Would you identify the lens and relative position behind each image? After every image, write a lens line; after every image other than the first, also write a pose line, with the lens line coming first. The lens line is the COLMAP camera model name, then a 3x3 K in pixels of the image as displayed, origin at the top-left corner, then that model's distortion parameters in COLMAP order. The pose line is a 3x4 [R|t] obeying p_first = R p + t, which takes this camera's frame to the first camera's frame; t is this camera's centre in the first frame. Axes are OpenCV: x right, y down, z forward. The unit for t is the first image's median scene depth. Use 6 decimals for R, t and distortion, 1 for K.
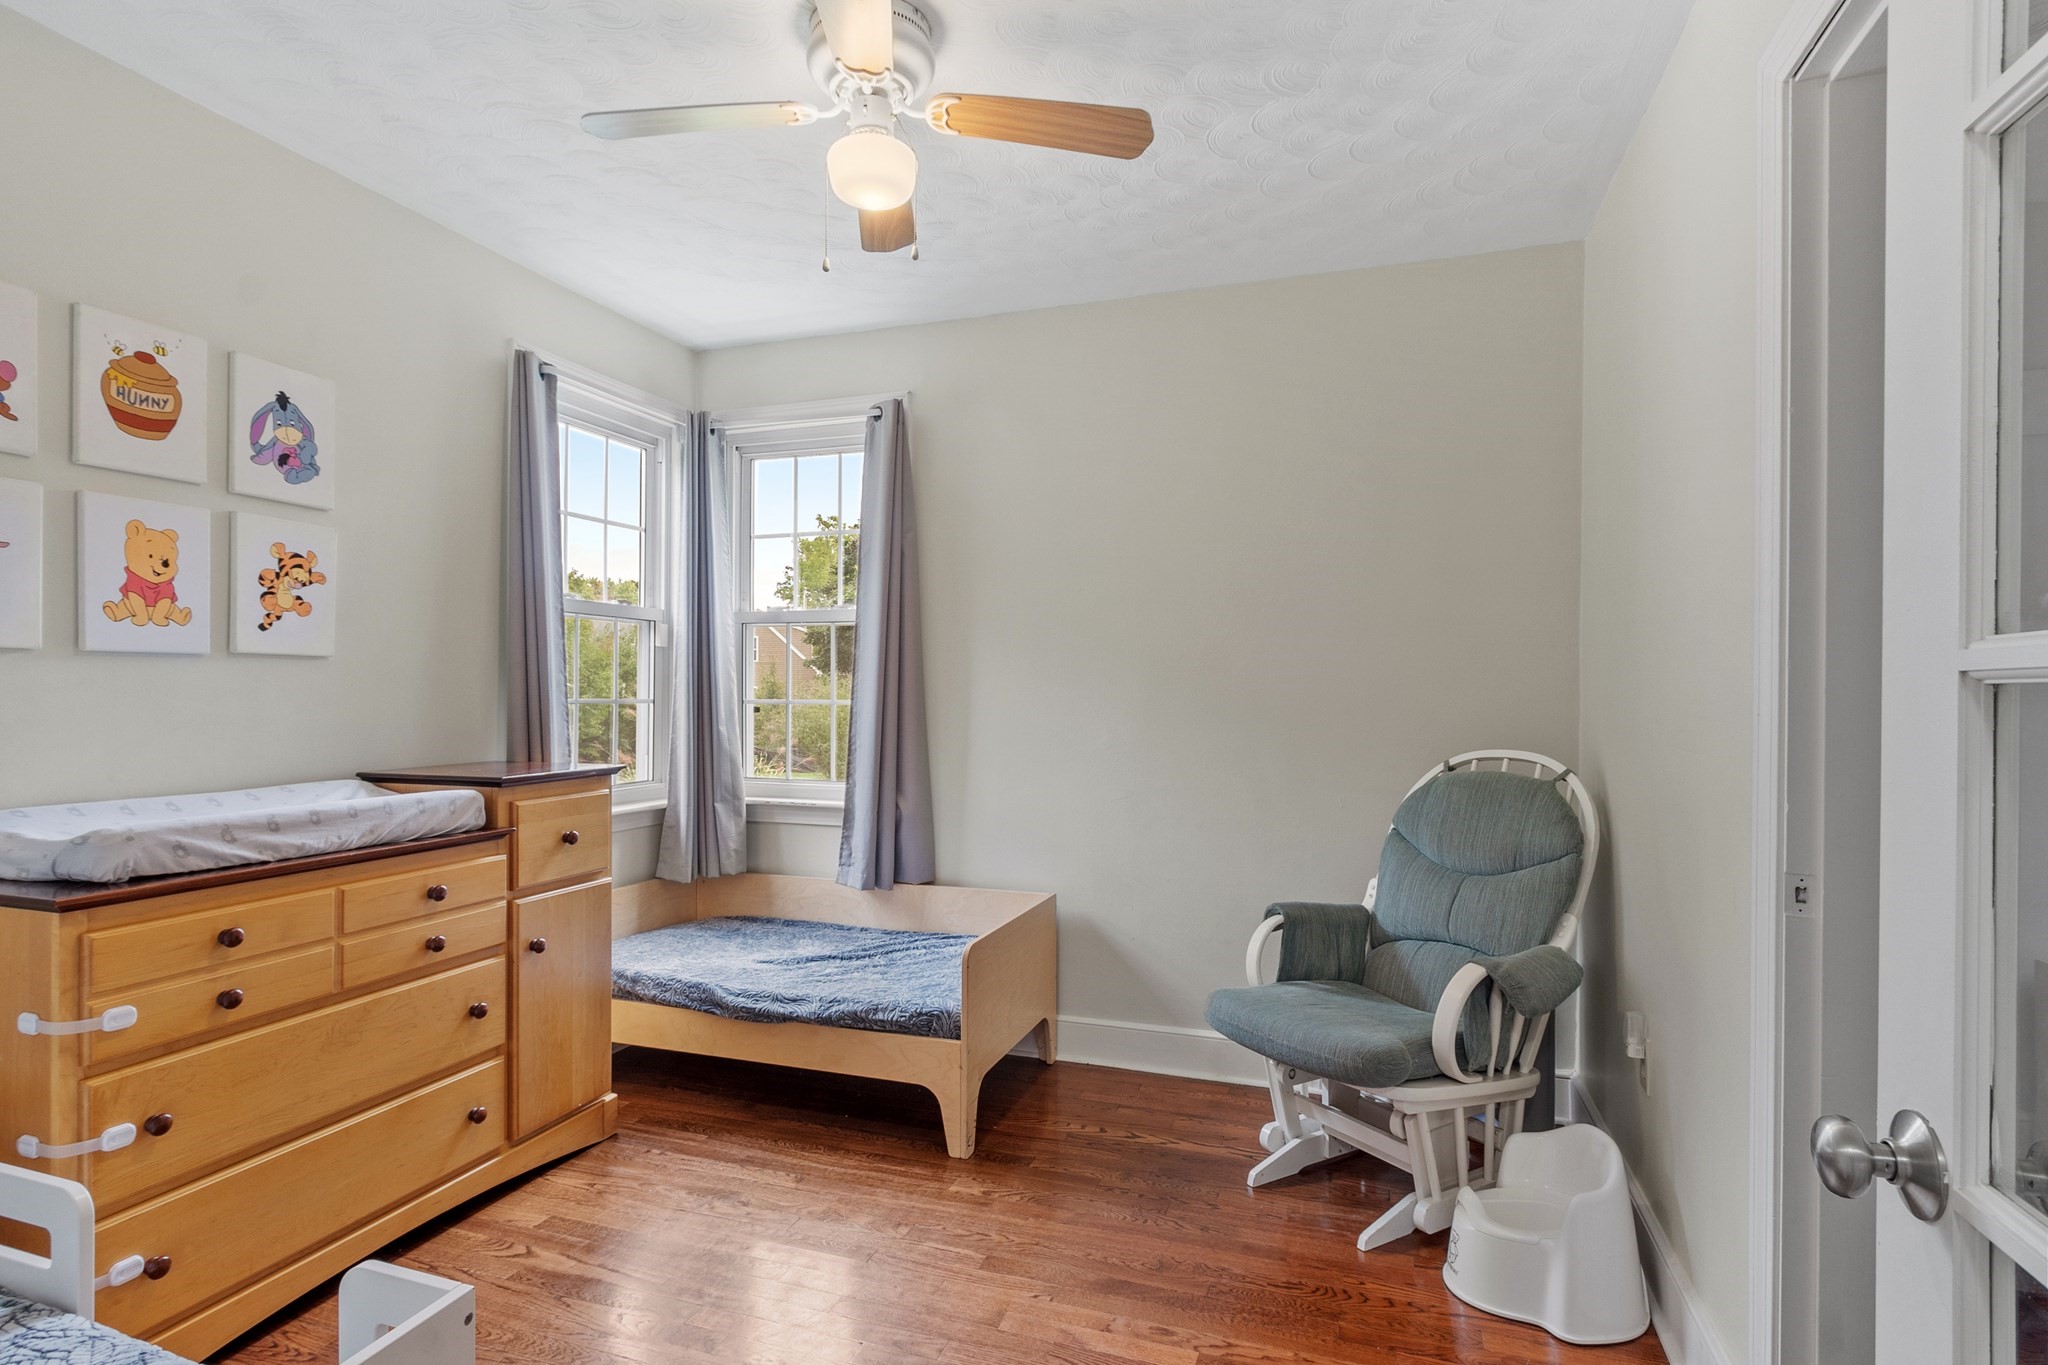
lens RADIAL K [[1024.6, 0, 1031.9], [0, 1024.6, 690.3], [0, 0, 1]] dist [-0.002310, 0.000617]
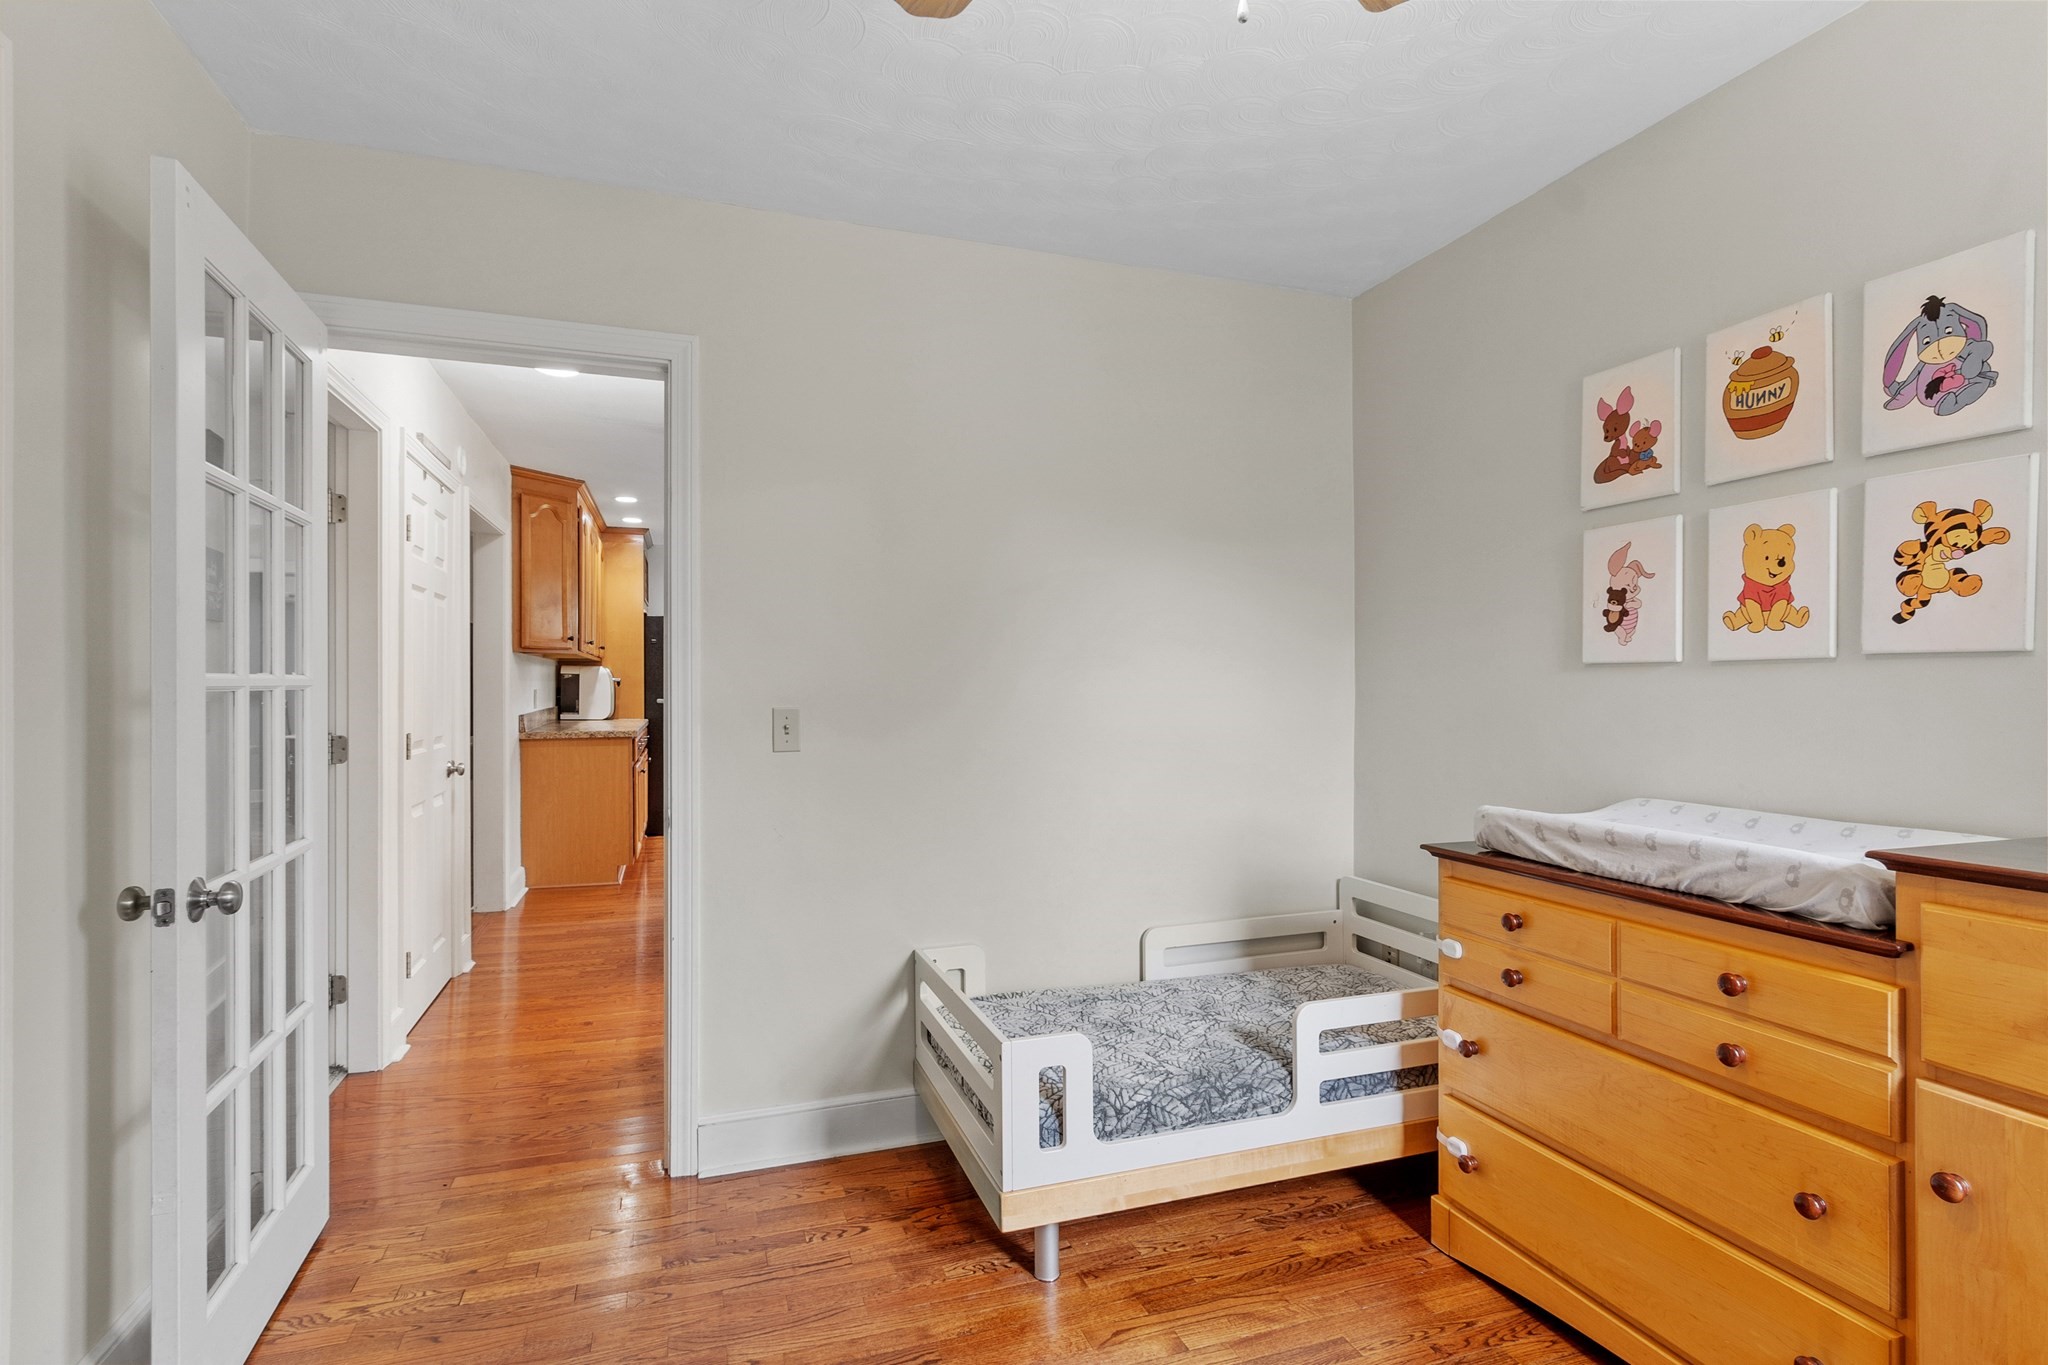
lens RADIAL K [[984.3, 0, 1023.2], [0, 984.3, 686.5], [0, 0, 1]] dist [-0.002224, 0.000048]
pose [[-0.784076, -0.008951, -0.620600, 0.224645], [-0.006573, 0.999960, -0.006118, -0.001727], [0.620630, -0.000718, -0.784103, 1.181330]]
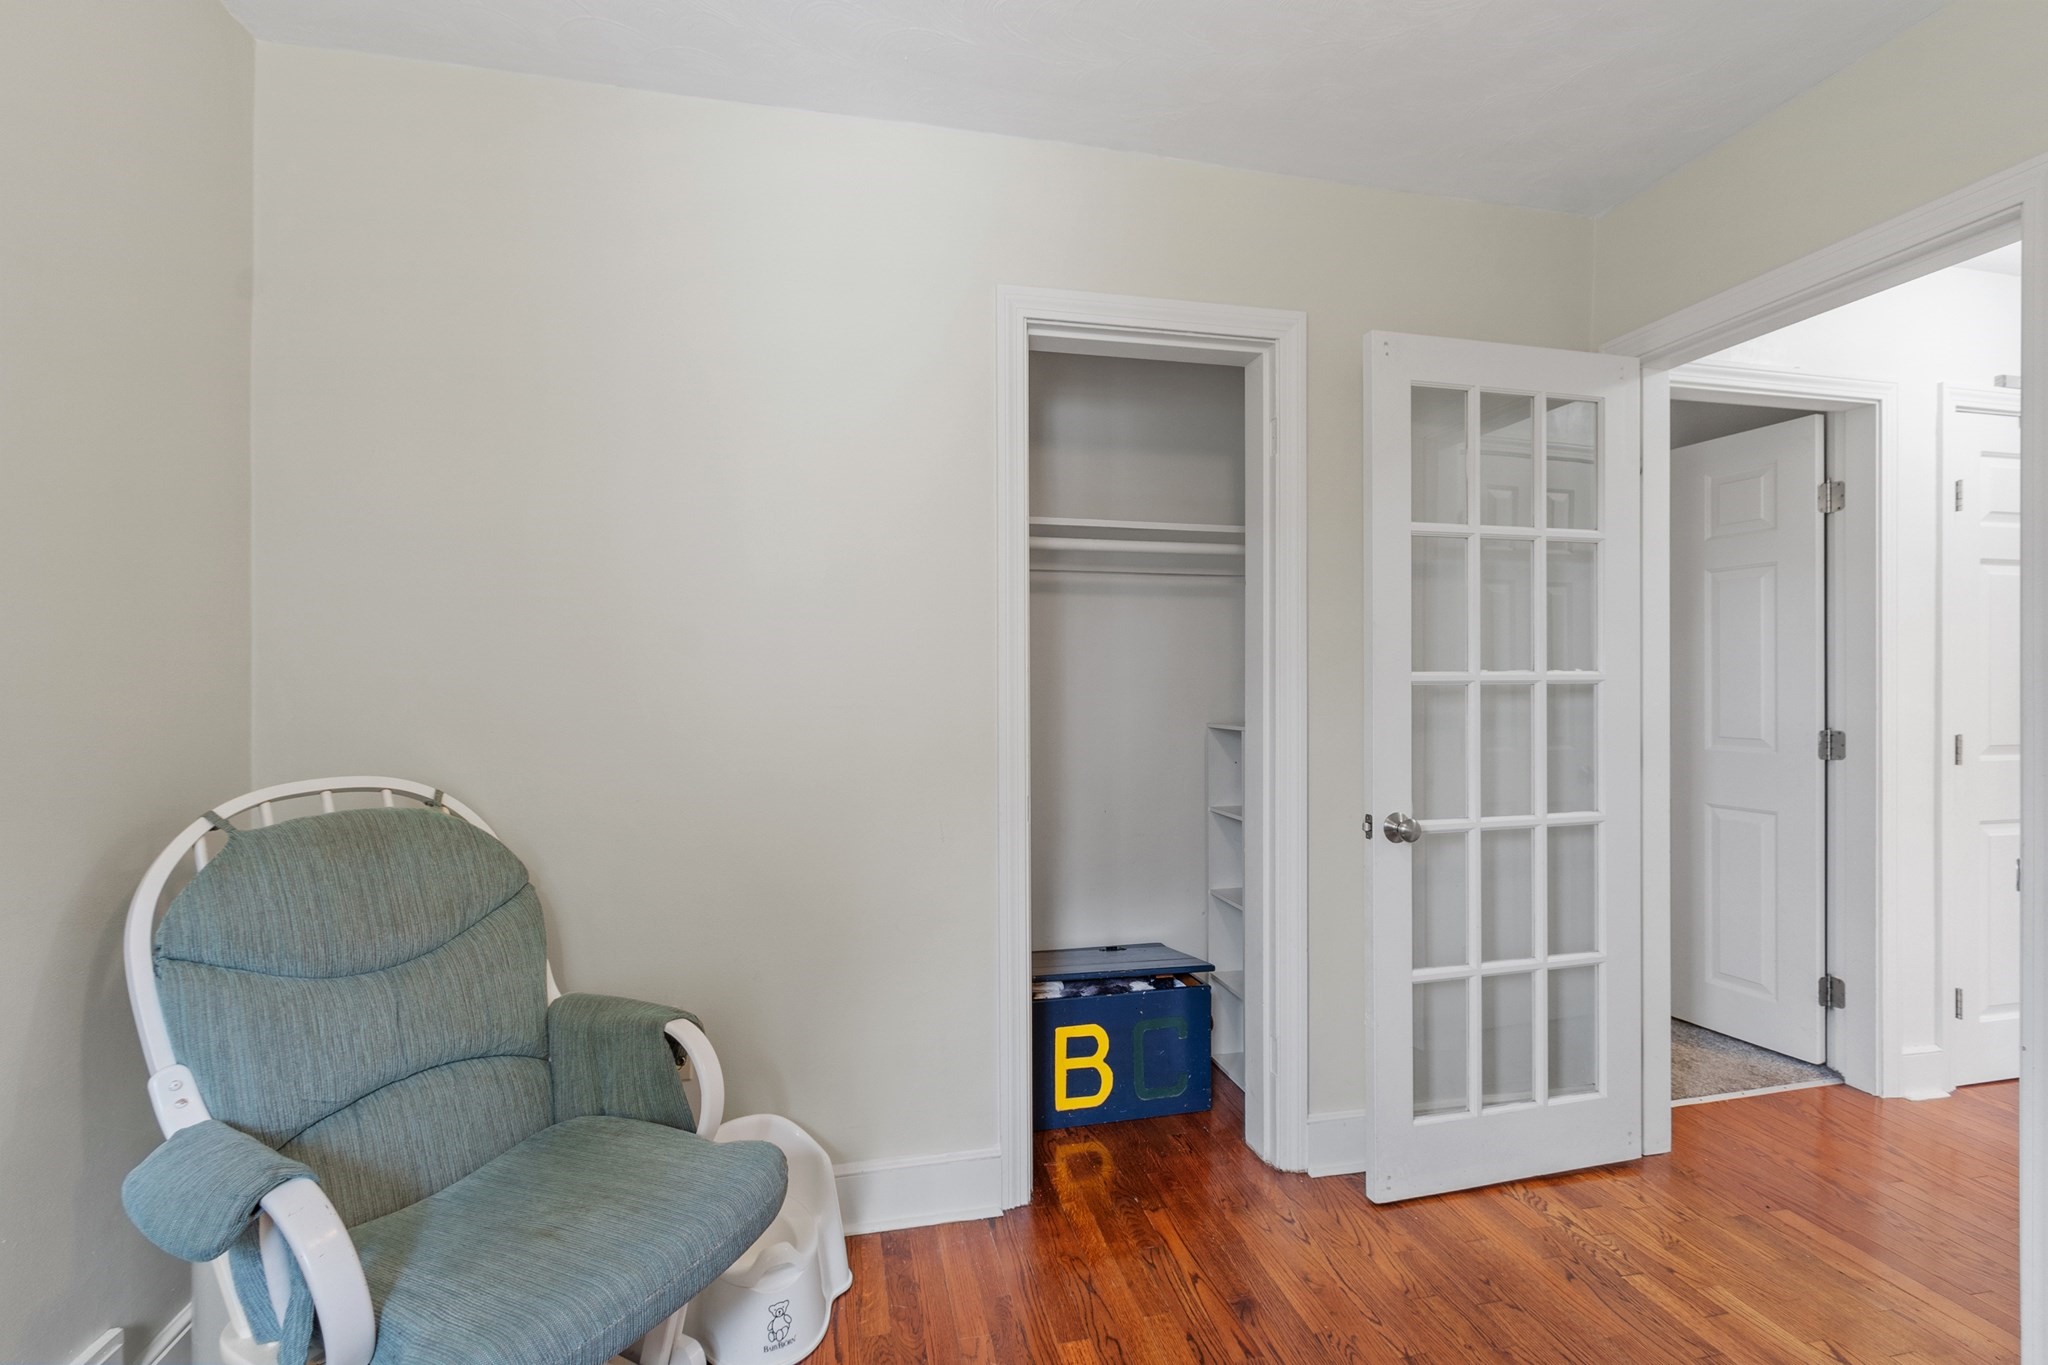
lens RADIAL K [[920.6, 0, 1034.6], [0, 920.6, 687.9], [0, 0, 1]] dist [0.003006, 0.000562]
pose [[-0.531361, -0.009433, 0.847093, -0.284814], [-0.002765, 0.999952, 0.009401, -0.002395], [-0.847141, 0.002653, -0.531362, 1.103930]]
